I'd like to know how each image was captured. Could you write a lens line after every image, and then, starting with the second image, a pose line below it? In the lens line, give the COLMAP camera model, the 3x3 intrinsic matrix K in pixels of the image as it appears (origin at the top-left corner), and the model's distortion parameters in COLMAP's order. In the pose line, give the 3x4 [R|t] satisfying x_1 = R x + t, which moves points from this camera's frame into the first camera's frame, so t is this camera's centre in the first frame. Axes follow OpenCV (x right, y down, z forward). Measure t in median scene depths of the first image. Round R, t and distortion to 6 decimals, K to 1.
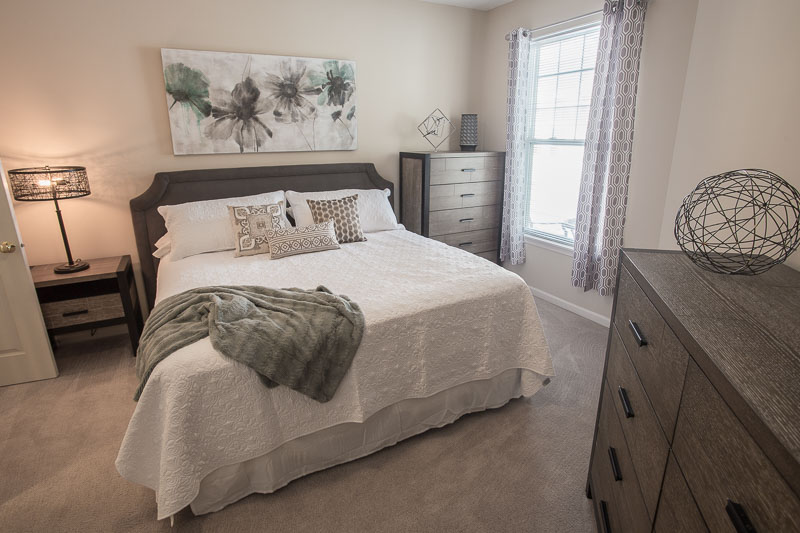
lens RADIAL K [[432.3, 0, 400.6], [0, 432.3, 270.3], [0, 0, 1]] dist [-0.057143, -0.000518]
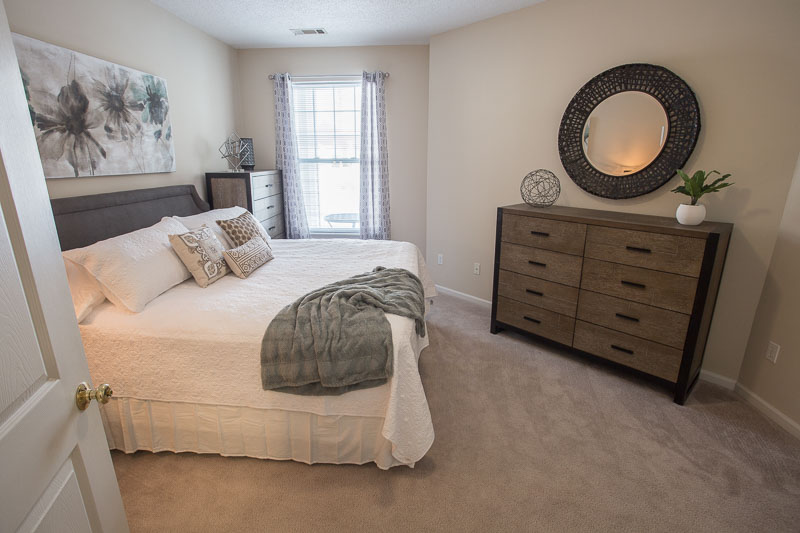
lens RADIAL K [[400.5, 0, 396.8], [0, 400.5, 265.1], [0, 0, 1]] dist [-0.019865, 0.004200]
pose [[0.512474, -0.220139, 0.830006, -0.701595], [0.260022, 0.960984, 0.094331, -0.041174], [-0.818388, 0.167477, 0.549720, 0.165236]]
